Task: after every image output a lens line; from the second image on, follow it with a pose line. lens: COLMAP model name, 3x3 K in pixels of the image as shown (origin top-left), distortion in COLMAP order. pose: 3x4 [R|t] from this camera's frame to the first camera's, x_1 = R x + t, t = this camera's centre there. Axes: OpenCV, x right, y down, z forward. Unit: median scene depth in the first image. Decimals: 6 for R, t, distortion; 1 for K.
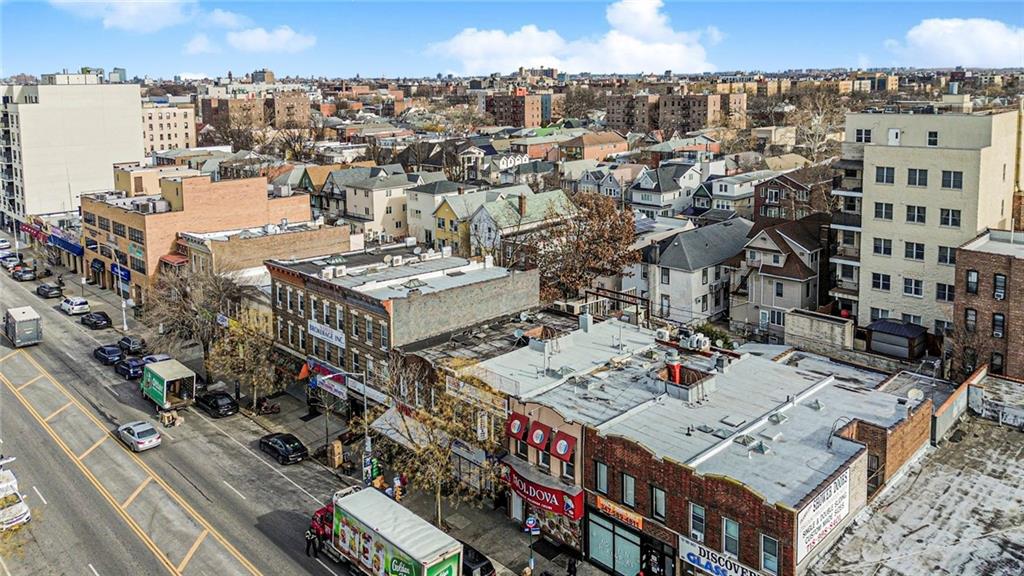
lens RADIAL K [[752.0, 0, 506.5], [0, 752.0, 284.2], [0, 0, 1]] dist [0.049141, -0.014175]
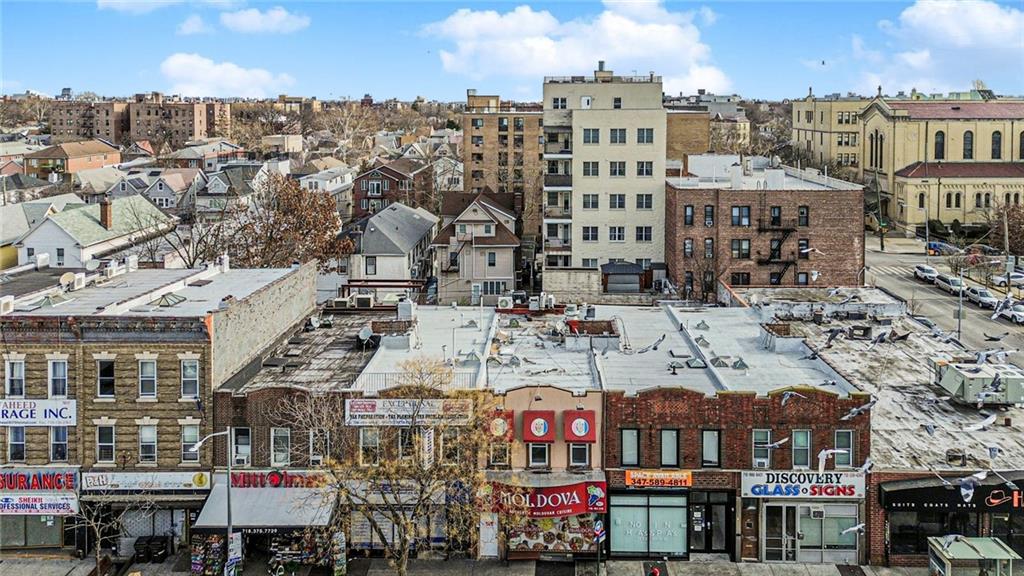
lens RADIAL K [[752.0, 0, 541.2], [0, 752.0, 239.9], [0, 0, 1]] dist [0.049141, -0.014175]
pose [[0.704424, -0.108340, 0.701462, -0.335891], [0.173966, 0.984491, -0.022647, 0.018156], [-0.688130, 0.137984, 0.712347, 0.279089]]
